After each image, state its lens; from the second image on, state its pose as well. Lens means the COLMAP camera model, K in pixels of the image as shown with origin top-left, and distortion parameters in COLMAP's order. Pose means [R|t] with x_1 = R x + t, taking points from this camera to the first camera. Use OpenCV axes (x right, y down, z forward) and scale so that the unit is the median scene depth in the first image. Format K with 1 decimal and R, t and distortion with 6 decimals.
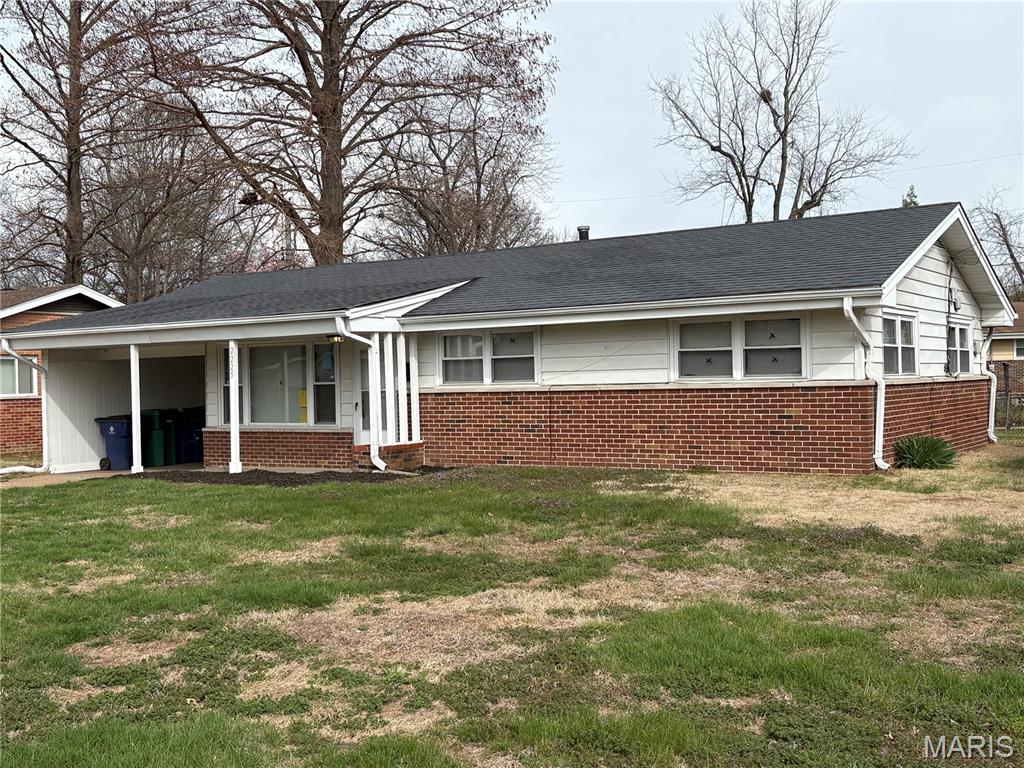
lens RADIAL K [[1141.4, 0, 512.0], [0, 1141.4, 384.0], [0, 0, 1]] dist [0.148857, -0.713507]
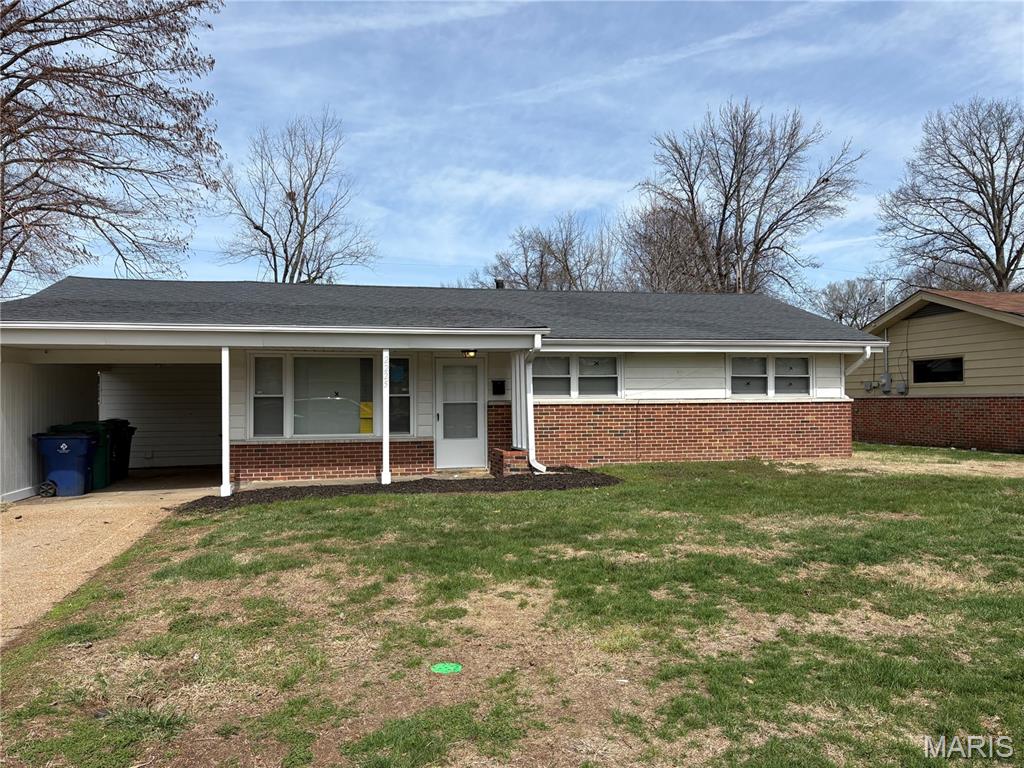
lens RADIAL K [[789.2, 0, 510.3], [0, 789.2, 366.1], [0, 0, 1]] dist [0.034264, -0.006067]
pose [[0.701852, 0.048543, 0.710667, -0.769119], [-0.004959, 0.997984, -0.063271, 0.022939], [-0.712305, 0.040883, 0.700678, 0.523206]]
